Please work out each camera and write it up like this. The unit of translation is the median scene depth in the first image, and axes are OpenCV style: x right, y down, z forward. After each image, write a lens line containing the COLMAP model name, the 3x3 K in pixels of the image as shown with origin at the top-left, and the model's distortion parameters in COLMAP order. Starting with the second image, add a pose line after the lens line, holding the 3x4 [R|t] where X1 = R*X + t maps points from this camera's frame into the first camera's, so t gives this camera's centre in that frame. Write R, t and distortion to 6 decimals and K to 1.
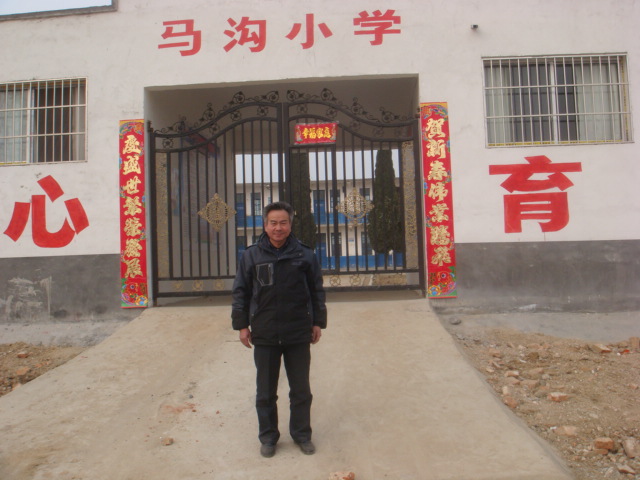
lens RADIAL K [[855.8, 0, 320.0], [0, 855.8, 240.0], [0, 0, 1]] dist [-0.089839, 0.027426]
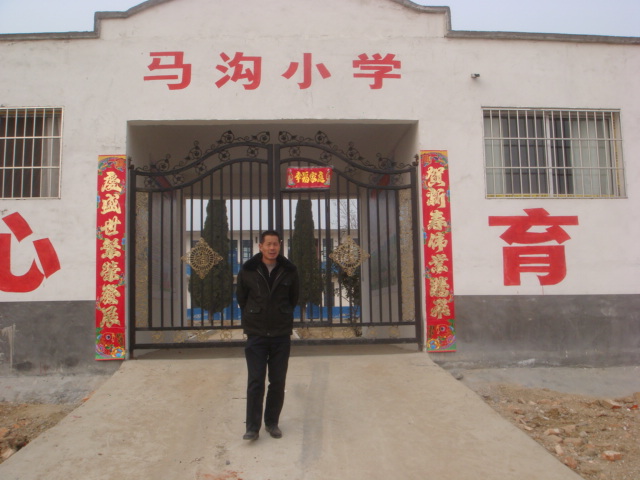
lens RADIAL K [[844.4, 0, 320.0], [0, 844.4, 240.0], [0, 0, 1]] dist [-0.097359, 0.007093]
pose [[0.987584, 0.026948, 0.154760, -0.139216], [-0.017254, 0.997824, -0.063643, 0.004418], [-0.156138, 0.060183, 0.985900, 0.075839]]
